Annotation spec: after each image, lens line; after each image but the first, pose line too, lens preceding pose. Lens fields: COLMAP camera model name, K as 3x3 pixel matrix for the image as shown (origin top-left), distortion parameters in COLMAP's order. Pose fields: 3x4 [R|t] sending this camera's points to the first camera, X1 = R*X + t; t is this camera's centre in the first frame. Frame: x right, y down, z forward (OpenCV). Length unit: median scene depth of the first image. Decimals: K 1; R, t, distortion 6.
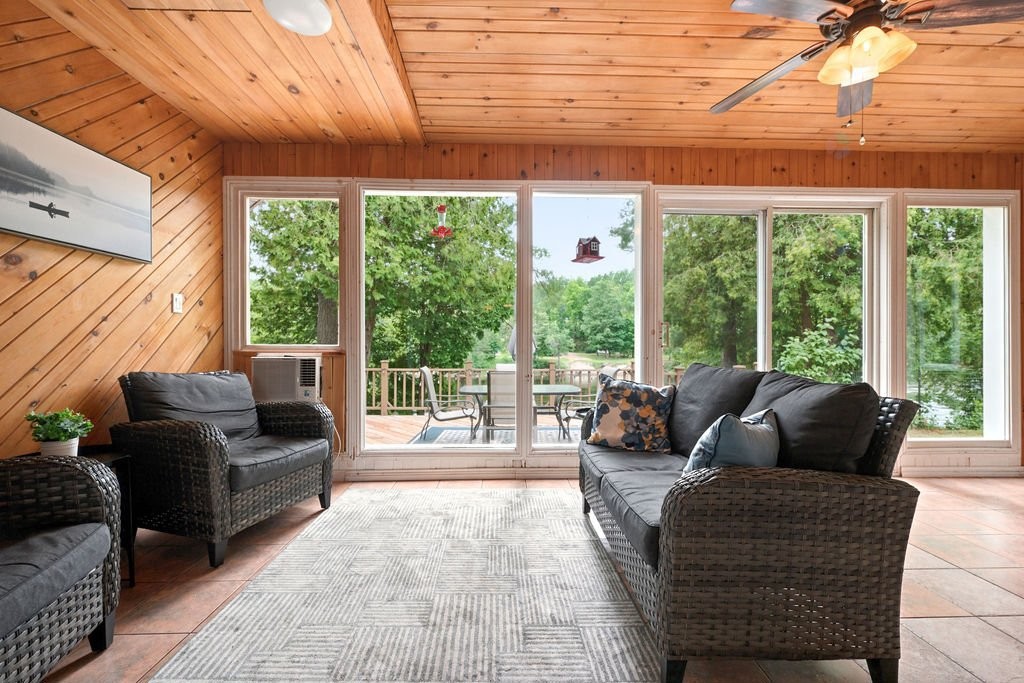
lens RADIAL K [[409.7, 0, 512.5], [0, 409.7, 343.7], [0, 0, 1]] dist [-0.000408, -0.000139]
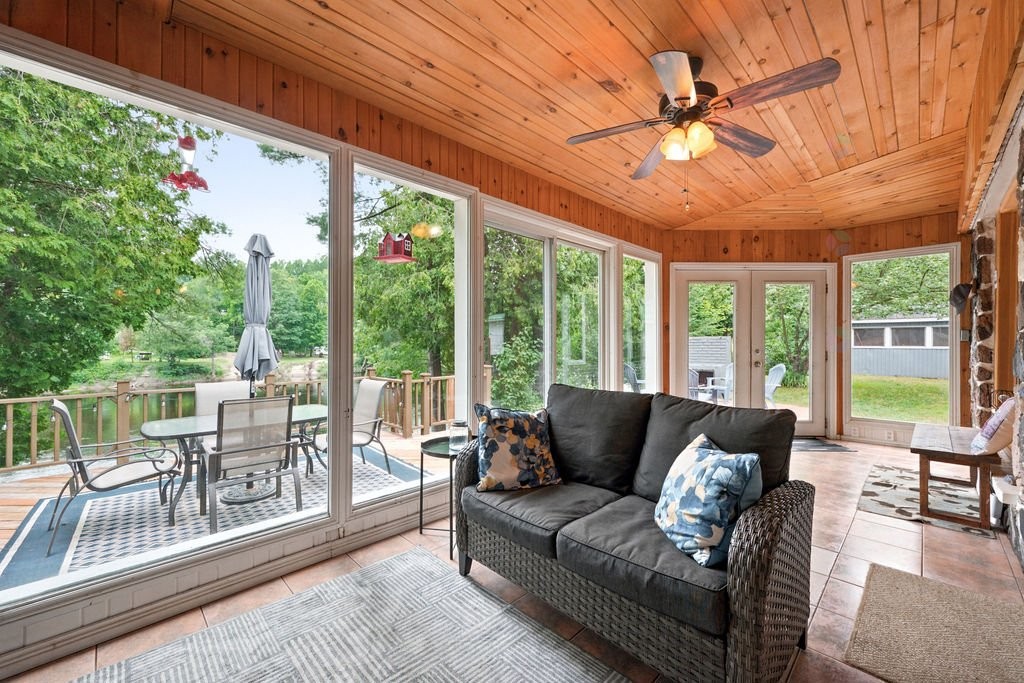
lens RADIAL K [[409.7, 0, 517.6], [0, 409.7, 340.4], [0, 0, 1]] dist [-0.000408, -0.000139]
pose [[0.726318, 0.000378, 0.687359, -0.271195], [0.000798, 0.999999, -0.001393, -0.050242], [-0.687359, 0.001560, 0.726316, 0.284649]]
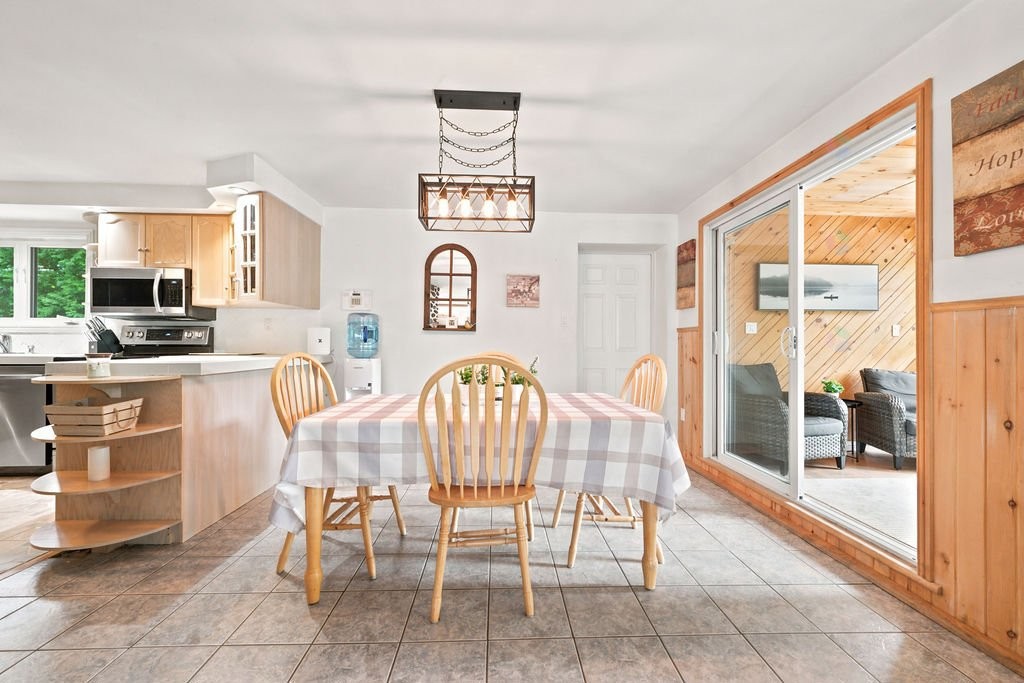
lens RADIAL K [[409.7, 0, 511.9], [0, 409.7, 342.7], [0, 0, 1]] dist [-0.000408, -0.000139]
pose [[0.013808, -0.006480, -0.999884, 0.805254], [-0.008605, 0.999941, -0.006599, -0.020596], [0.999868, 0.008695, 0.013752, -0.583178]]
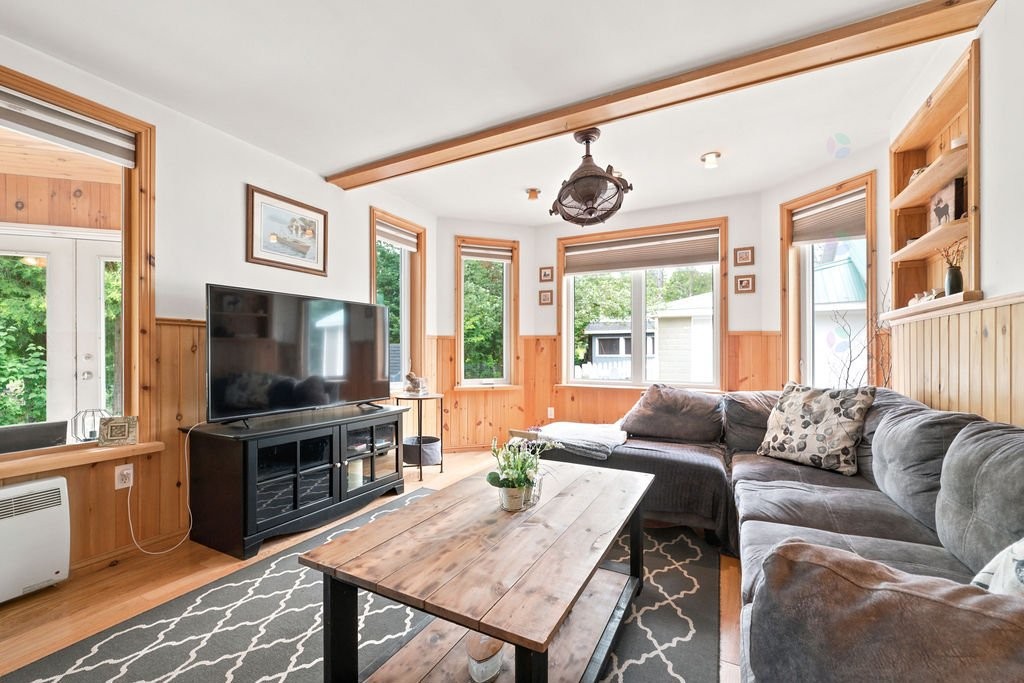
lens RADIAL K [[409.7, 0, 508.1], [0, 409.7, 351.2], [0, 0, 1]] dist [-0.000408, -0.000139]
pose [[0.495374, 0.003860, 0.868671, 1.314240], [-0.000049, 0.999990, -0.004415, -0.015846], [-0.868680, 0.002144, 0.495369, -0.880343]]
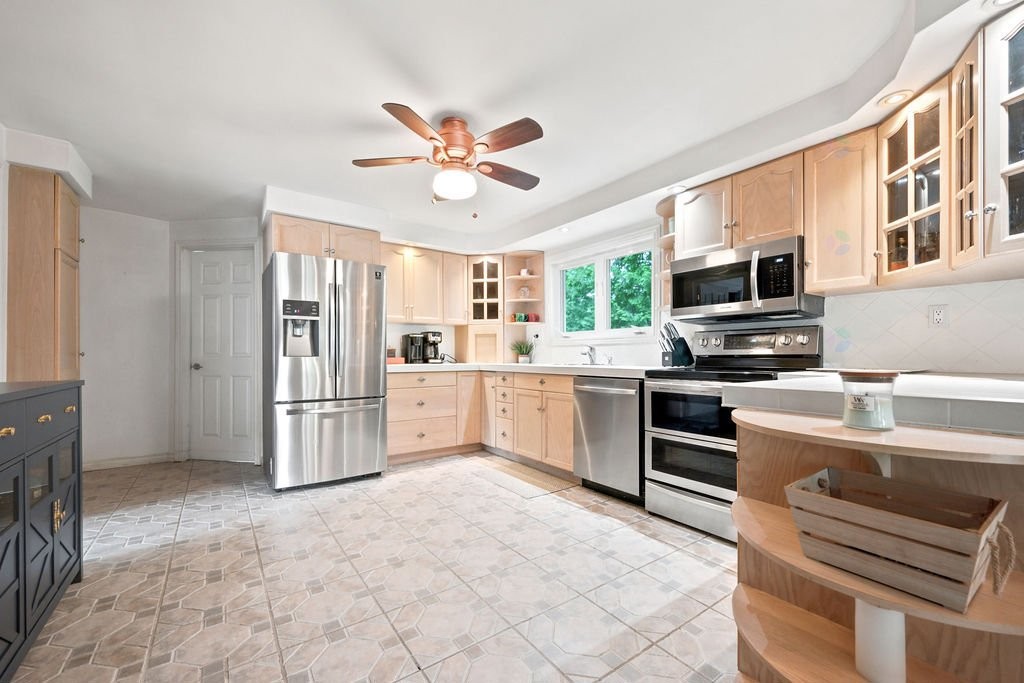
lens RADIAL K [[417.4, 0, 508.3], [0, 417.4, 353.8], [0, 0, 1]] dist [-0.000610, -0.000946]
pose [[-0.831104, -0.004056, -0.556102, 0.450096], [-0.002327, 0.999990, -0.003815, -0.010809], [0.556112, -0.001877, -0.831105, -1.227861]]
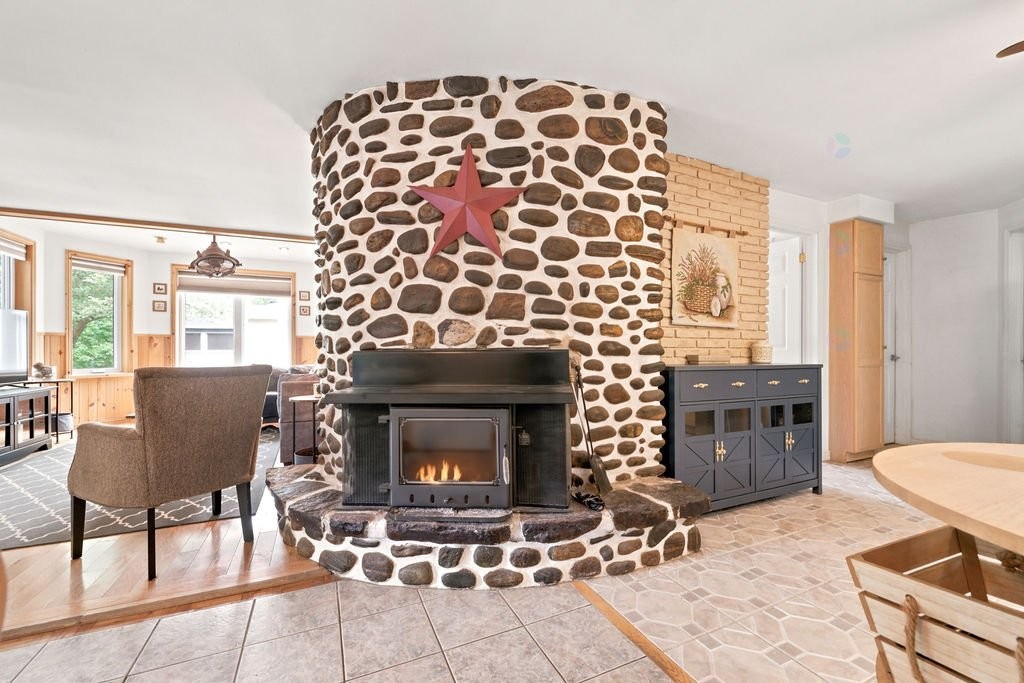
lens RADIAL K [[417.4, 0, 516.7], [0, 417.4, 348.6], [0, 0, 1]] dist [-0.000610, -0.000946]
pose [[-0.400481, 0.000881, 0.916304, -0.033935], [0.000572, 1.000000, -0.000712, -0.008252], [-0.916305, 0.000239, -0.400482, -1.060085]]
